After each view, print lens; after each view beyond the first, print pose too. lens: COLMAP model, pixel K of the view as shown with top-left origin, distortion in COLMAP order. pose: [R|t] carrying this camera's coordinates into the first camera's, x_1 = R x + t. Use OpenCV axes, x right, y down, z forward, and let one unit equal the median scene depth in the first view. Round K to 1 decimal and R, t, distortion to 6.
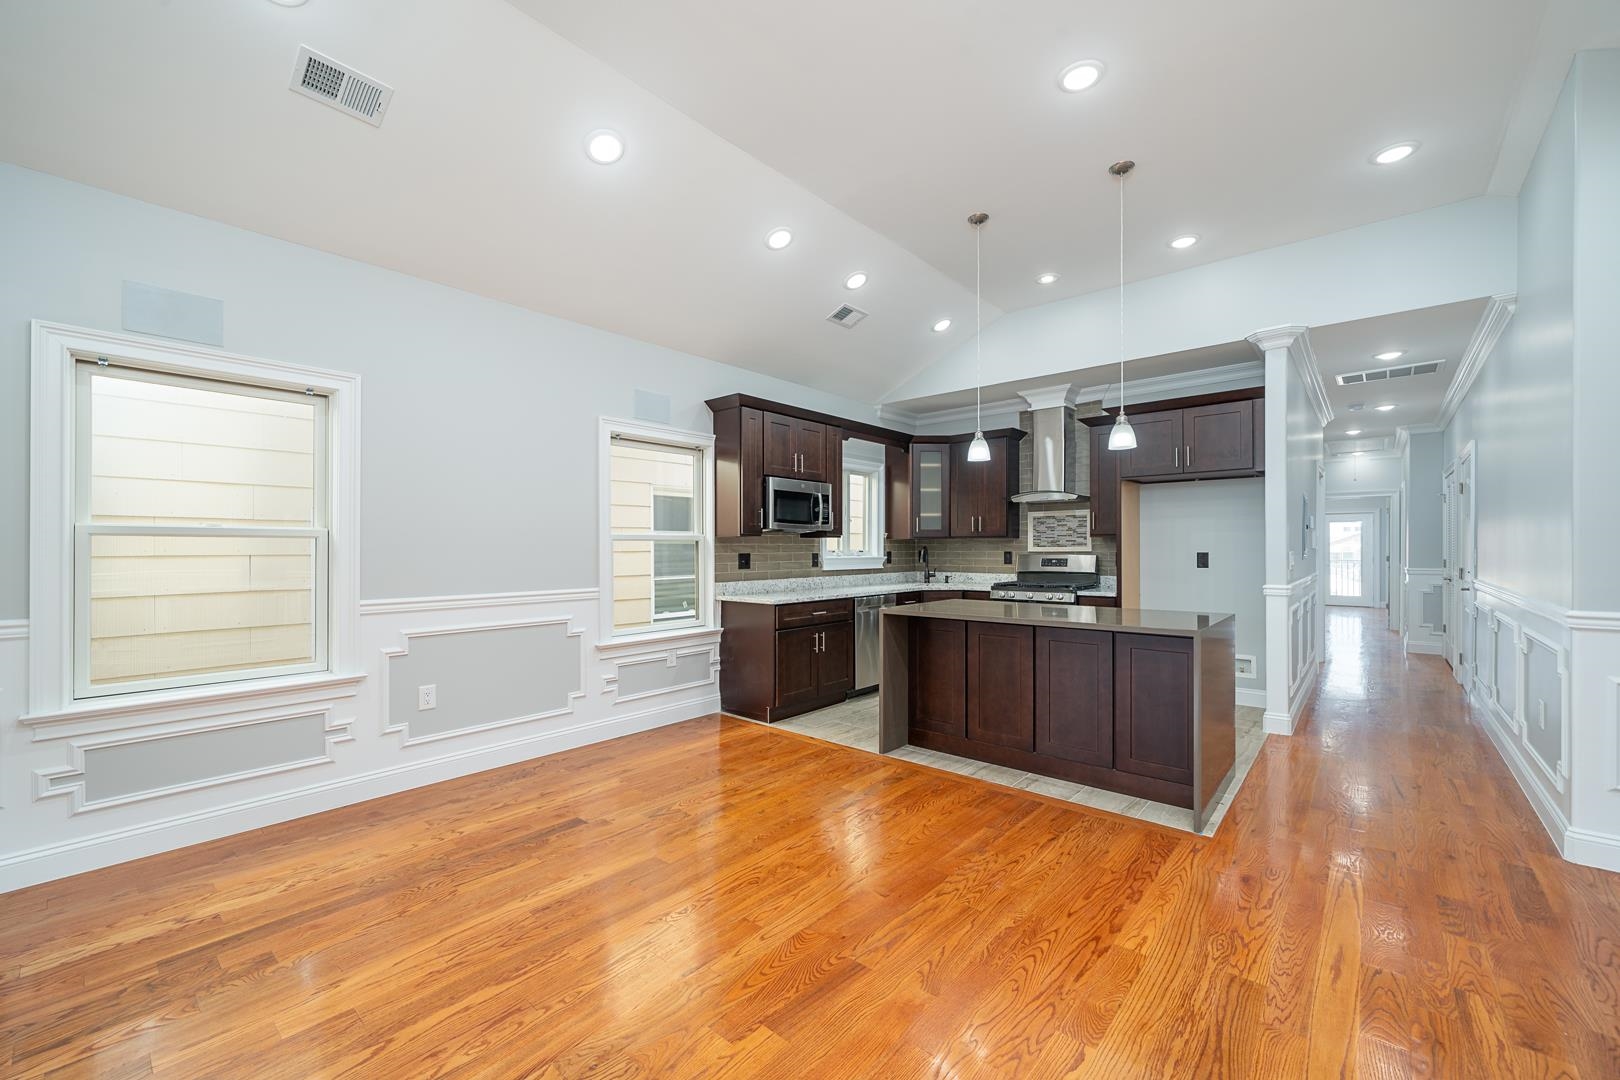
lens RADIAL K [[650.4, 0, 814.0], [0, 650.4, 545.5], [0, 0, 1]] dist [-0.001216, -0.000091]
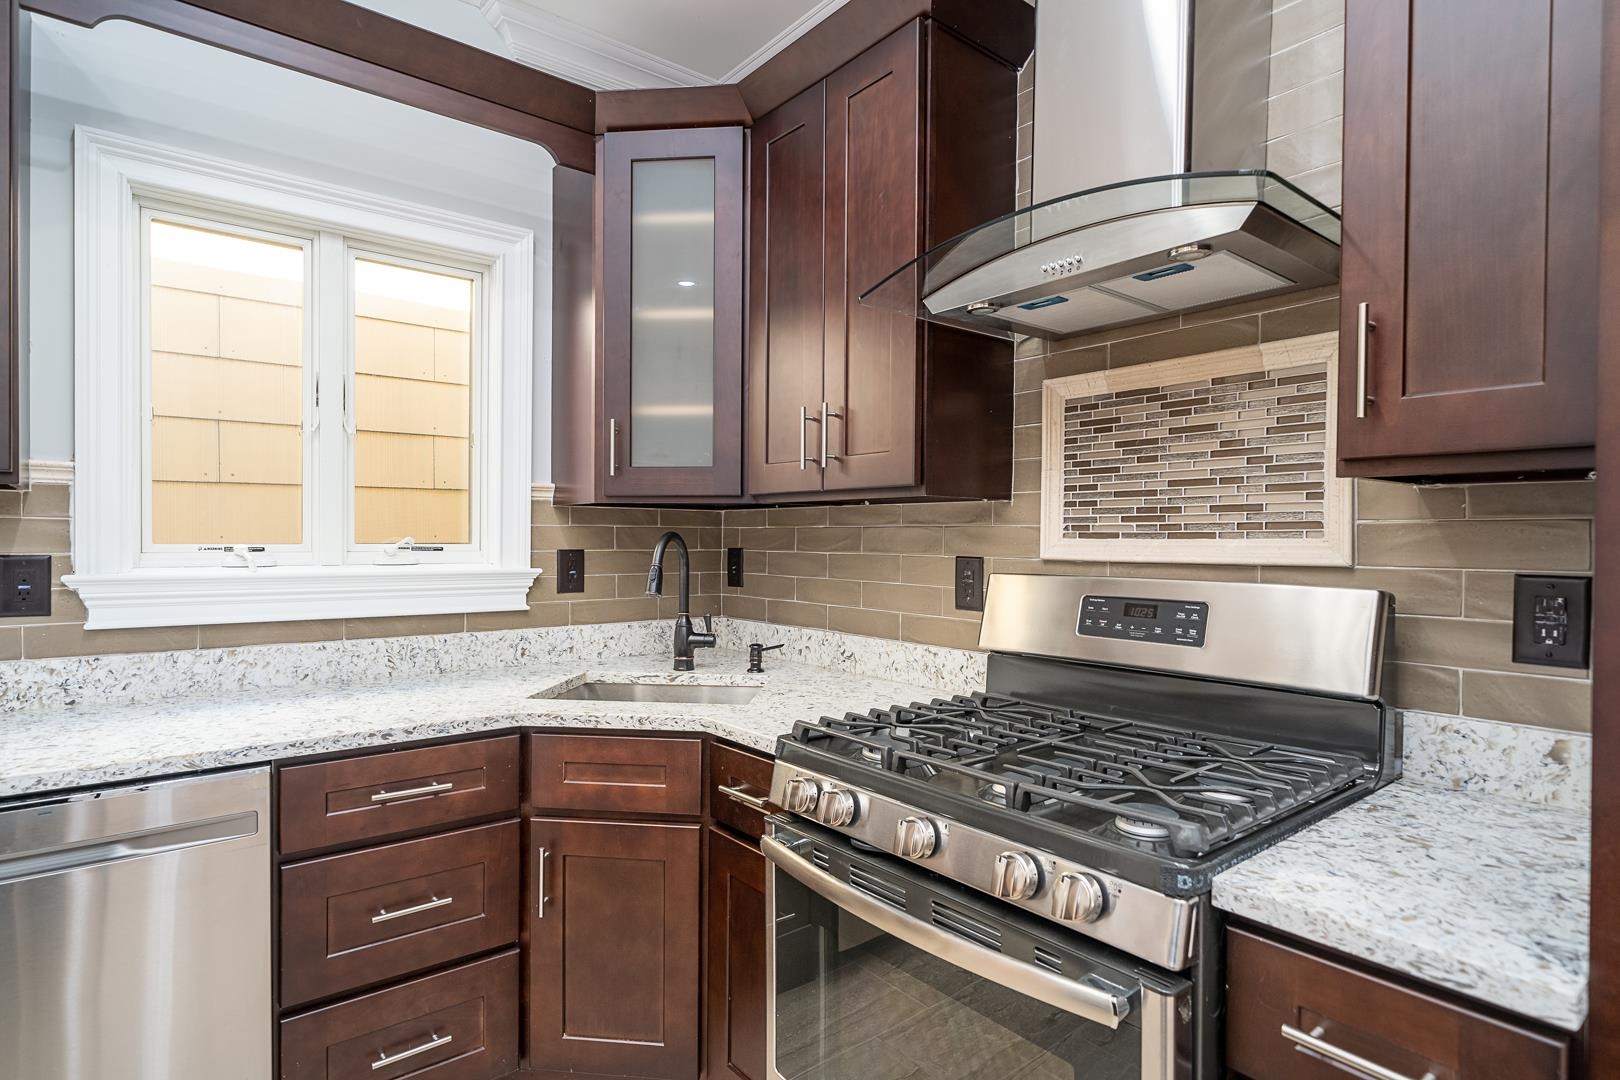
lens RADIAL K [[853.8, 0, 810.0], [0, 853.8, 540.0], [0, 0, 1]] dist [-0.000574, -0.000267]
pose [[0.983749, 0.009533, -0.179295, 0.336545], [-0.008856, 0.999950, 0.004579, 0.002701], [0.179330, -0.002917, 0.983785, 0.774610]]
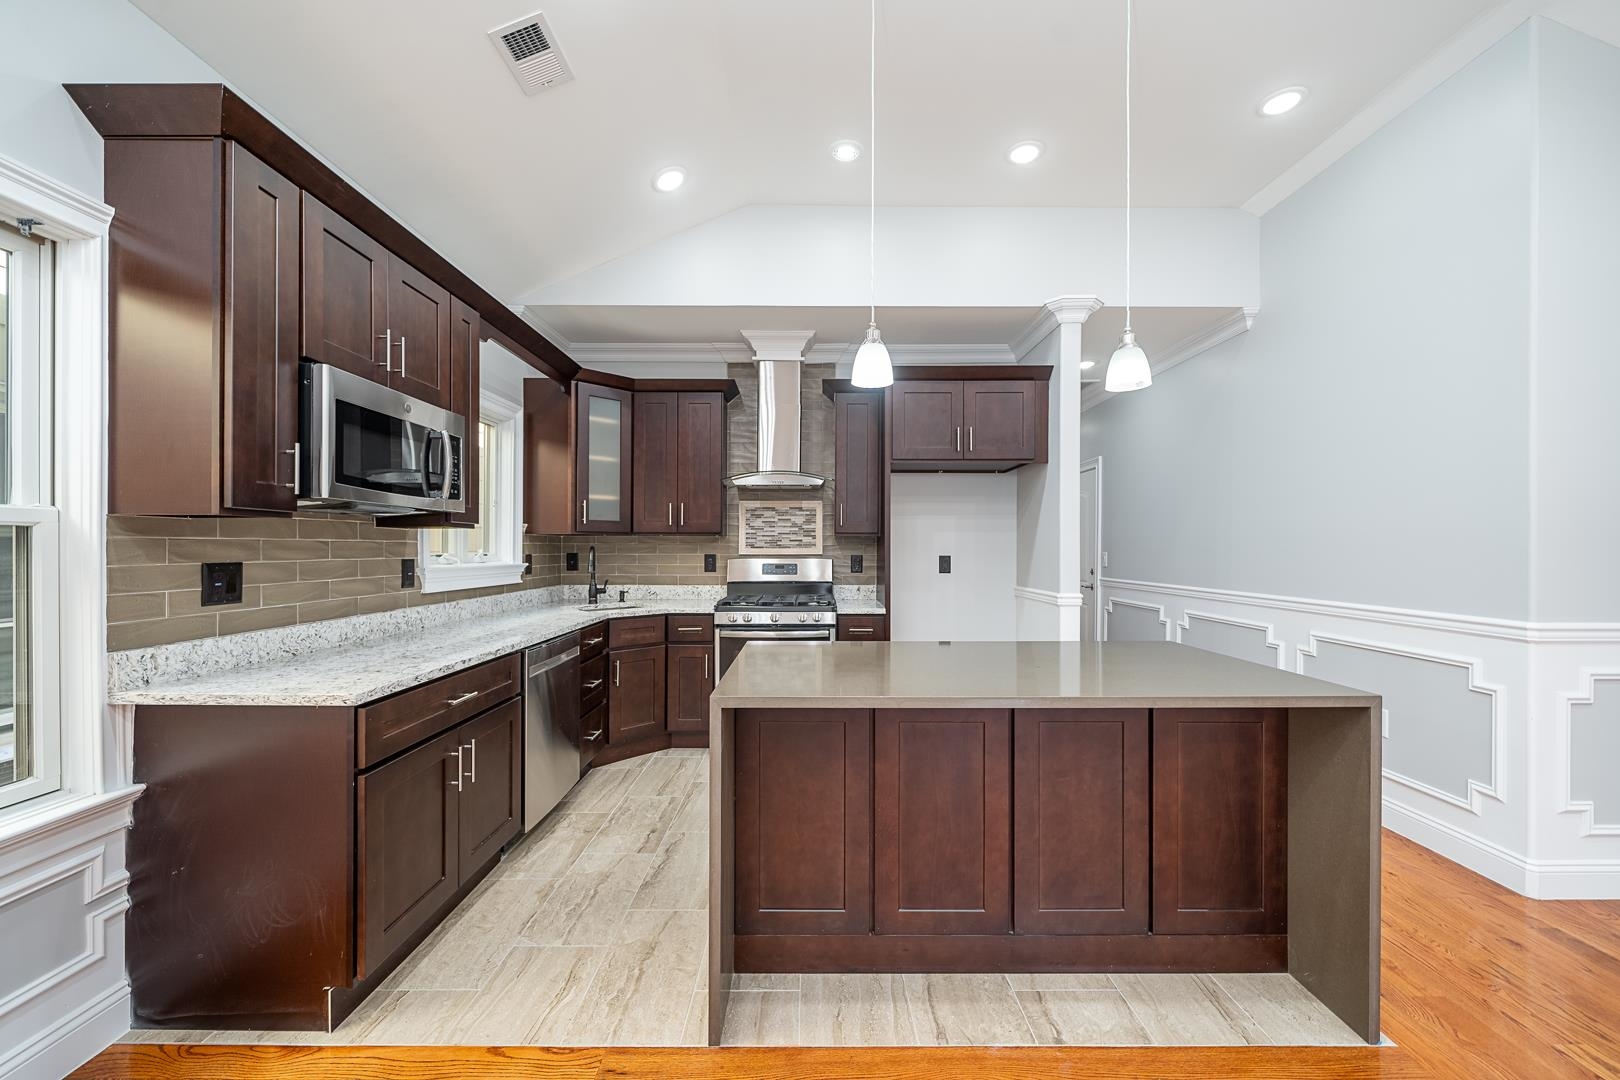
lens RADIAL K [[624.1, 0, 814.5], [0, 624.1, 547.7], [0, 0, 1]] dist [-0.000925, -0.000211]
pose [[0.756169, 0.004478, 0.654361, -0.076236], [-0.005988, 0.999982, 0.000077, 0.001360], [-0.654349, -0.003976, 0.756183, 0.454783]]
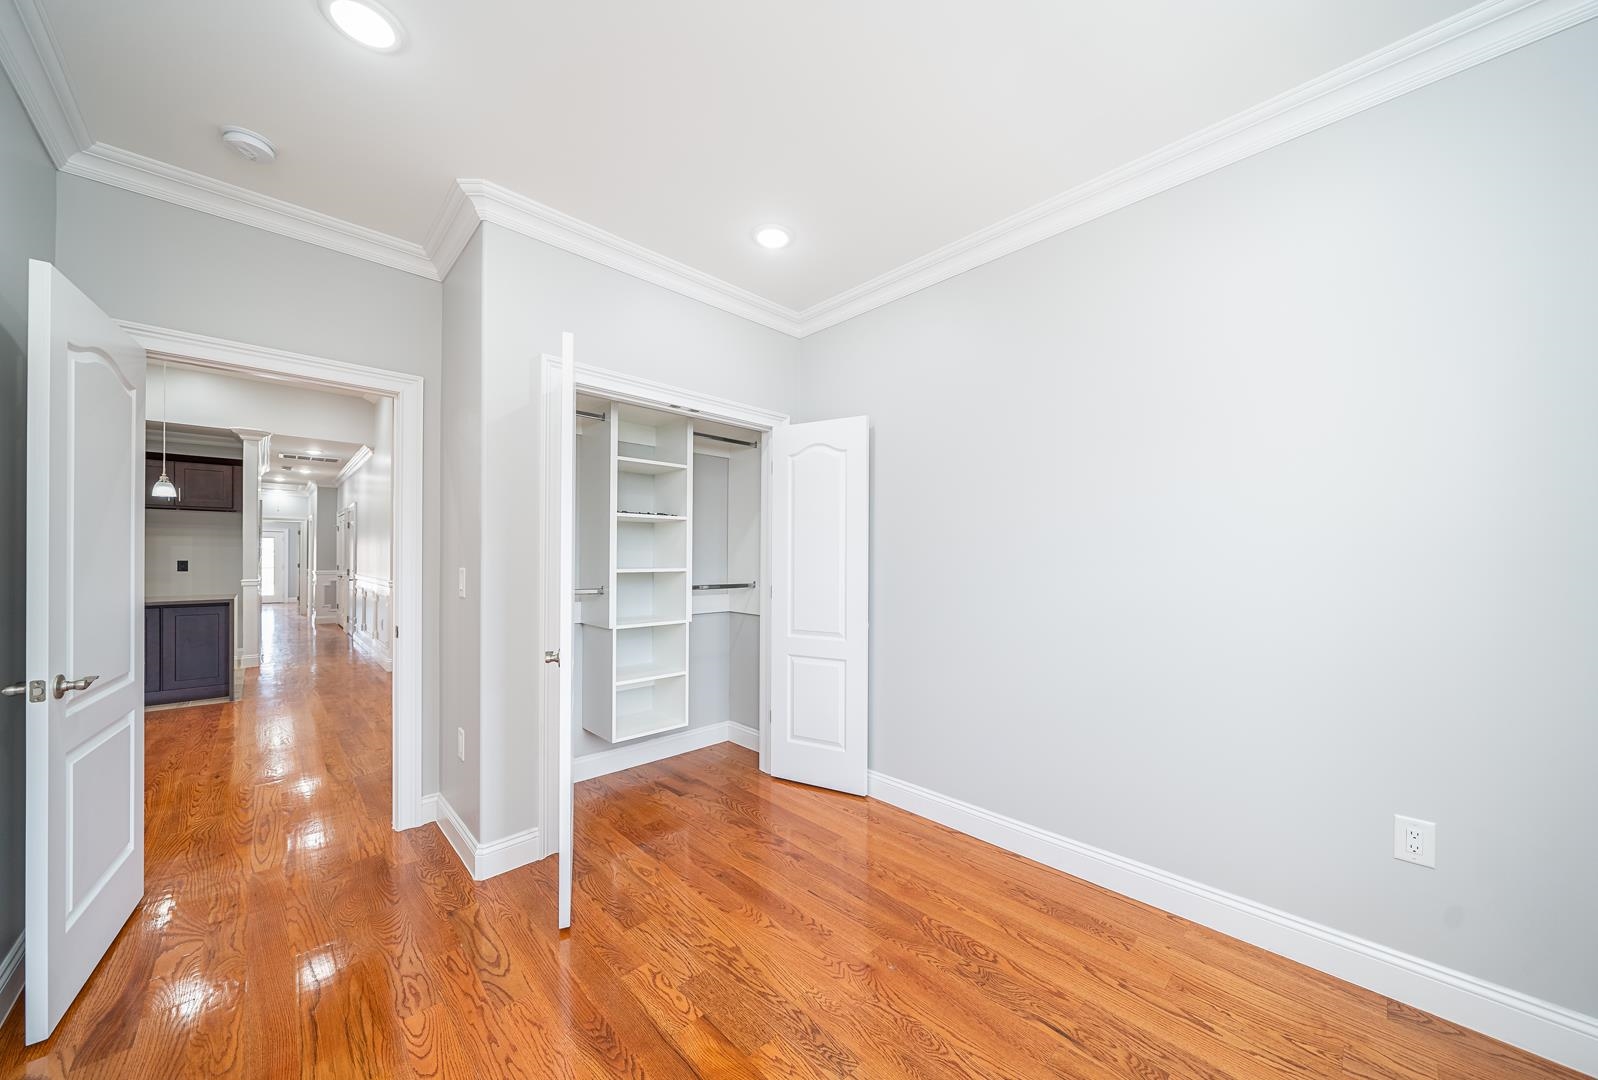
lens RADIAL K [[553.3, 0, 803.8], [0, 553.3, 562.0], [0, 0, 1]] dist [0.000697, 0.000067]
pose [[0.089481, -0.002524, 0.995985, -0.456822], [-0.008275, 0.999960, 0.003278, -0.001306], [-0.995954, -0.008535, 0.089457, -0.431911]]
